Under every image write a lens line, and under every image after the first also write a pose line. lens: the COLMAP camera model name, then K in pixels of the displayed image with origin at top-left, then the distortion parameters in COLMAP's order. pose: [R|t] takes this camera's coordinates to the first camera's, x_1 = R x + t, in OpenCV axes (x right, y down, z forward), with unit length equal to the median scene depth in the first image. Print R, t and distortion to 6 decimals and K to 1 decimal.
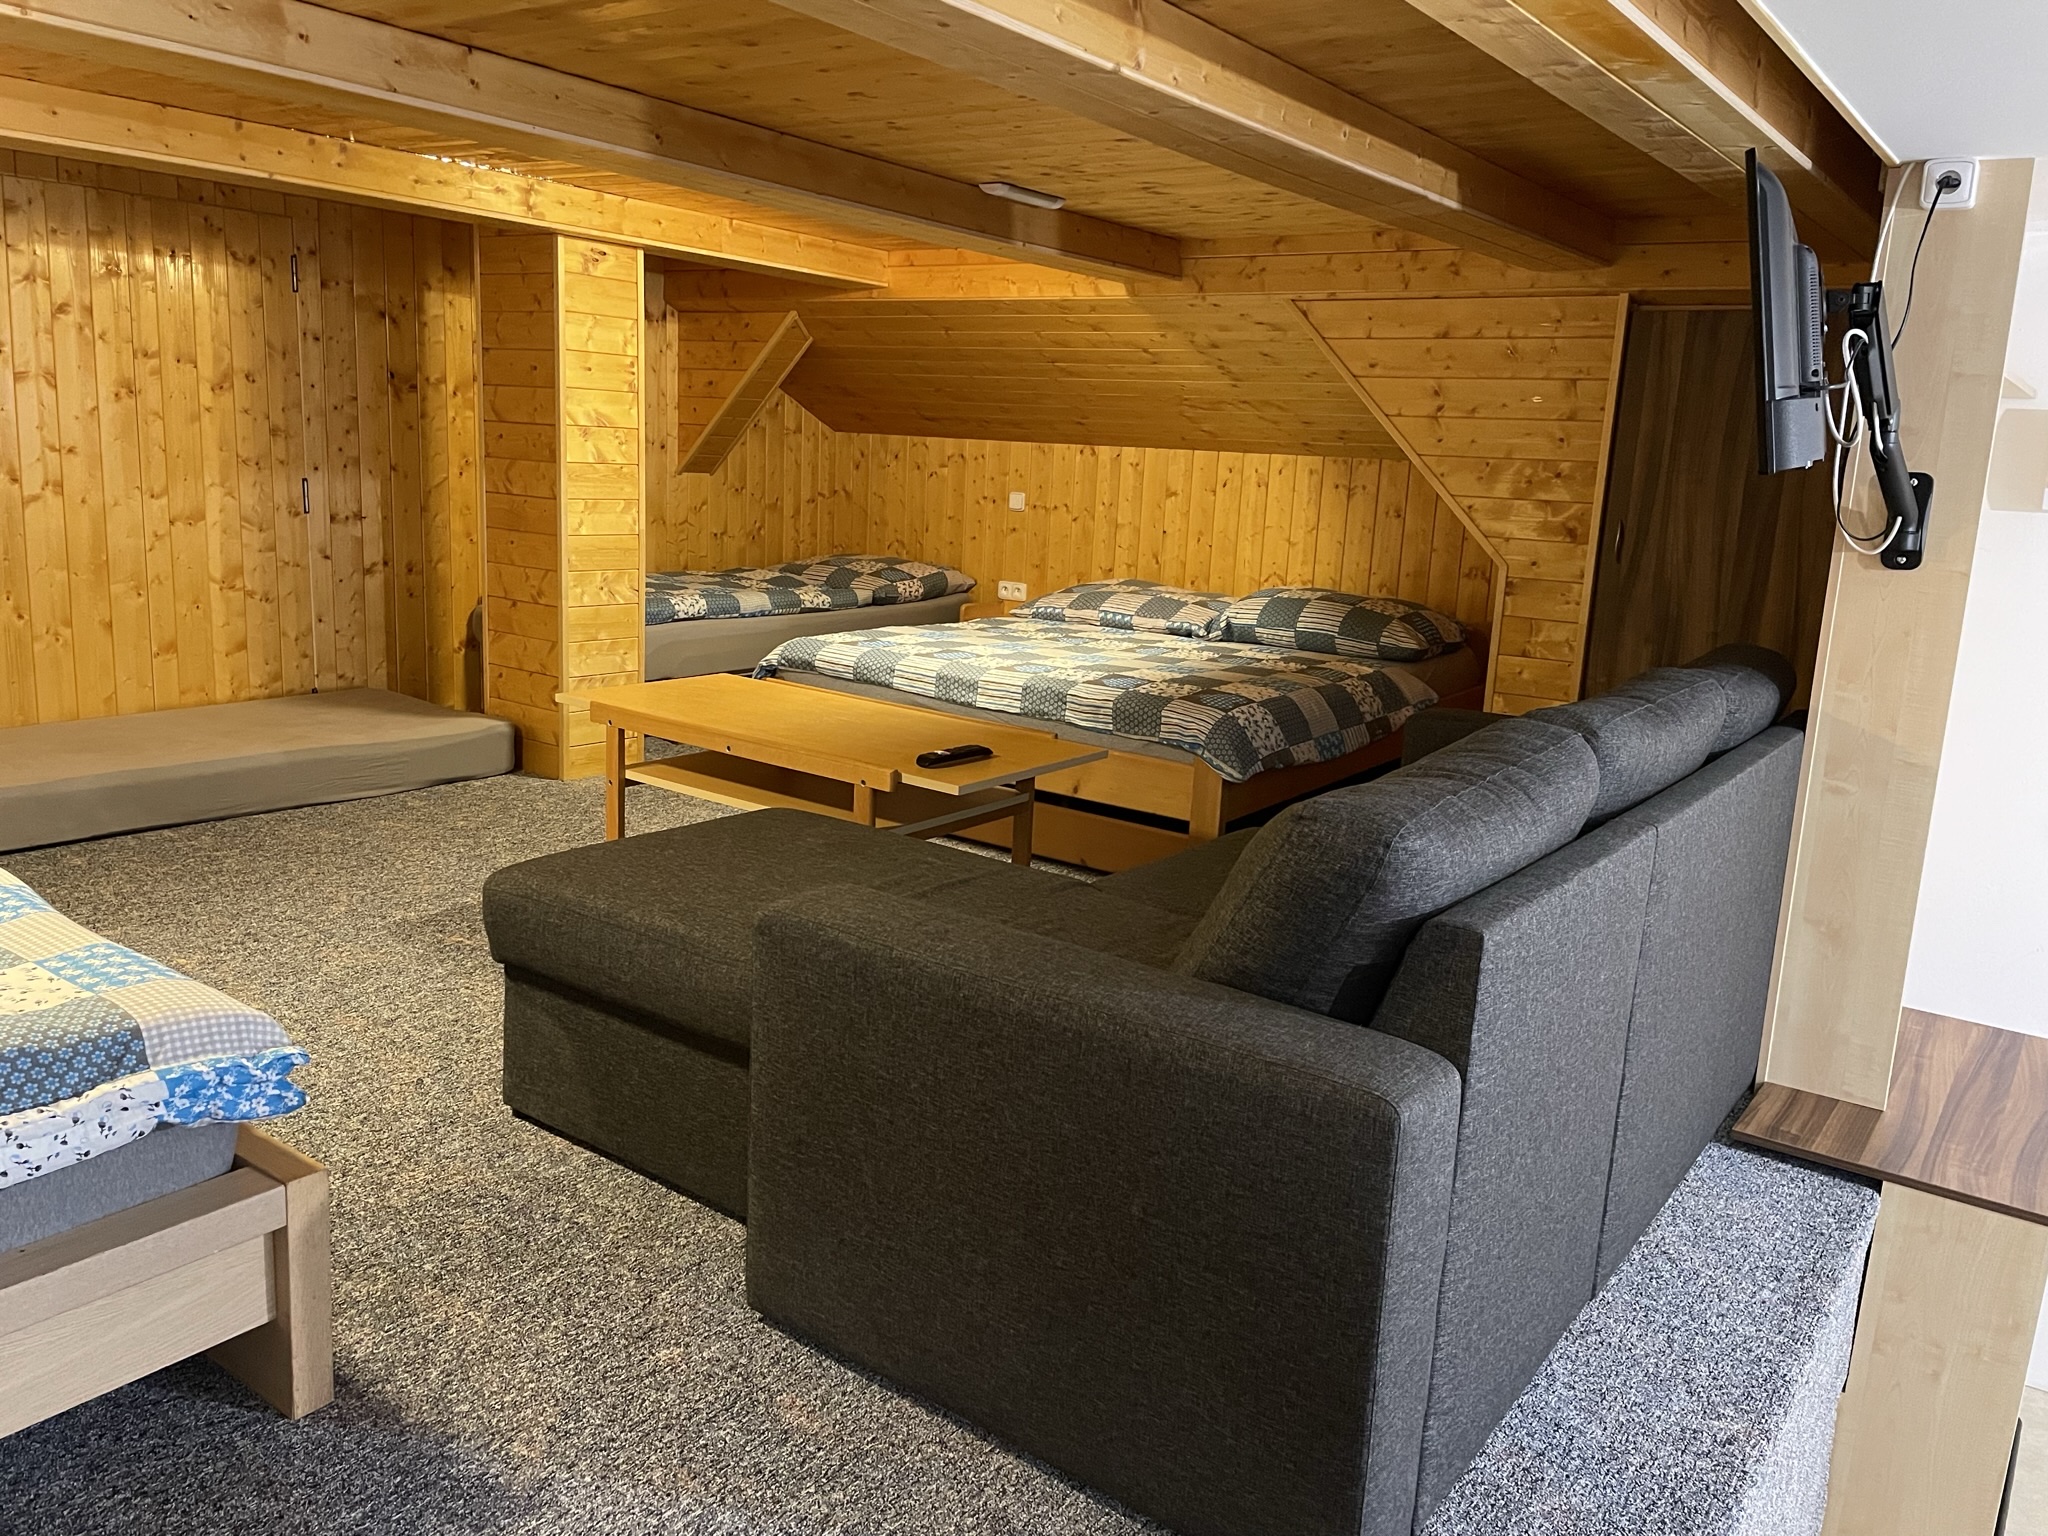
lens RADIAL K [[1537.2, 0, 1025.5], [0, 1537.2, 747.4], [0, 0, 1]] dist [0.104946, -0.141002]
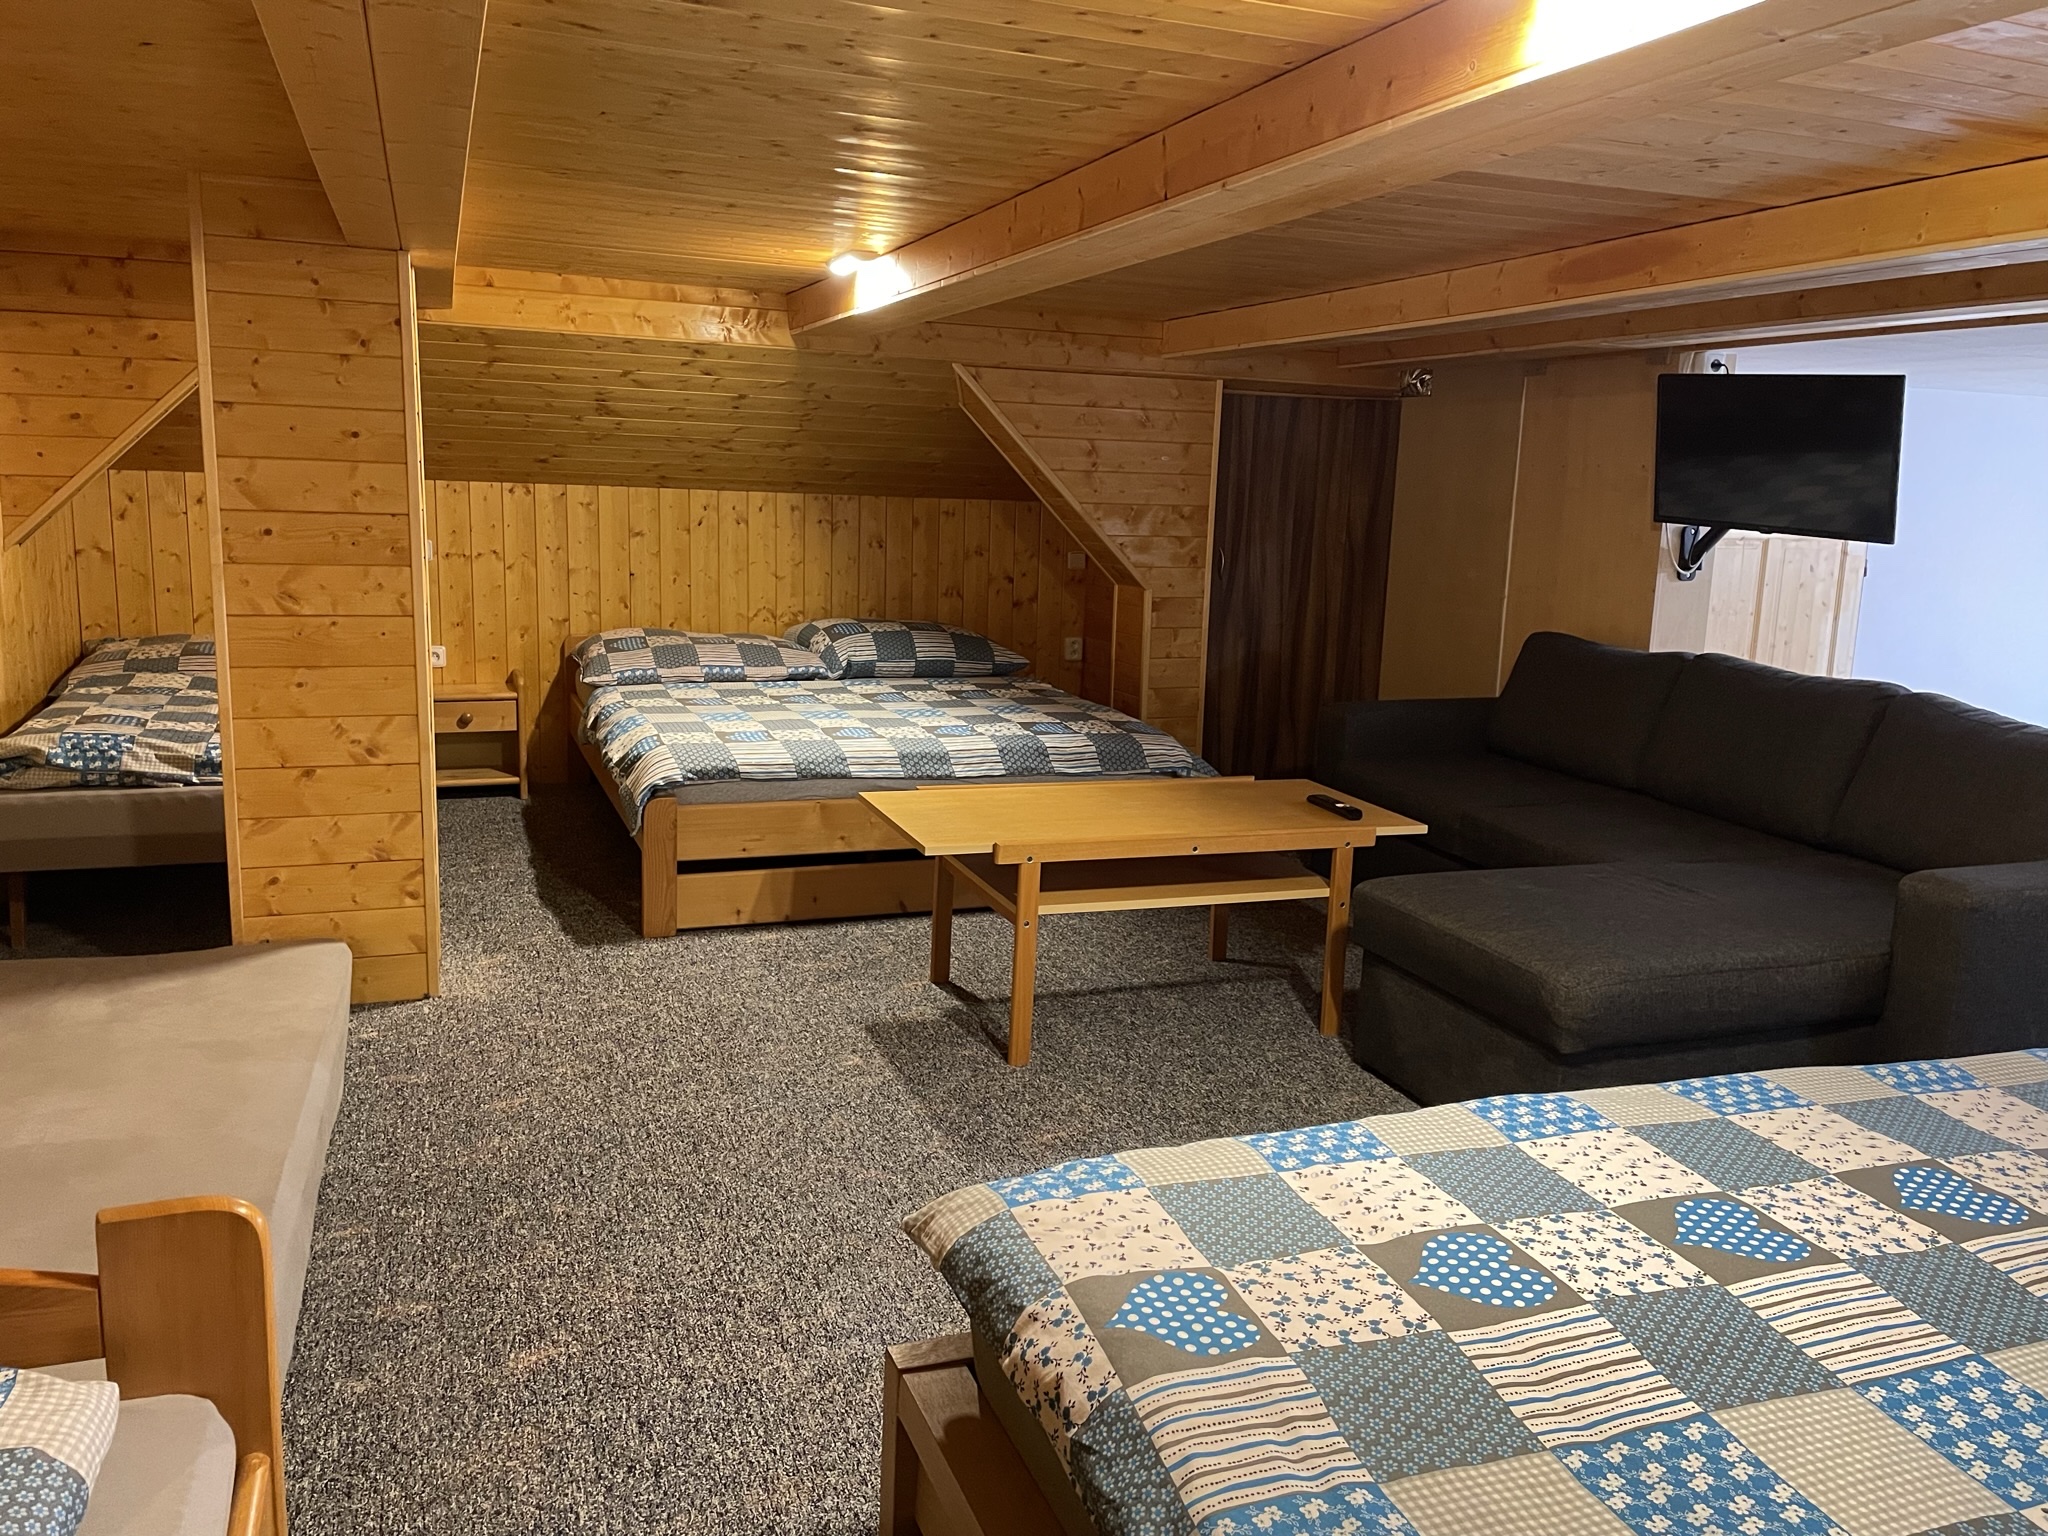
lens RADIAL K [[1537.2, 0, 1025.5], [0, 1537.2, 747.4], [0, 0, 1]] dist [0.104946, -0.141002]
pose [[0.551641, -0.177077, 0.815068, -0.715273], [0.153615, 0.982057, 0.109389, -0.129446], [-0.819814, 0.064863, 0.568945, 0.342231]]
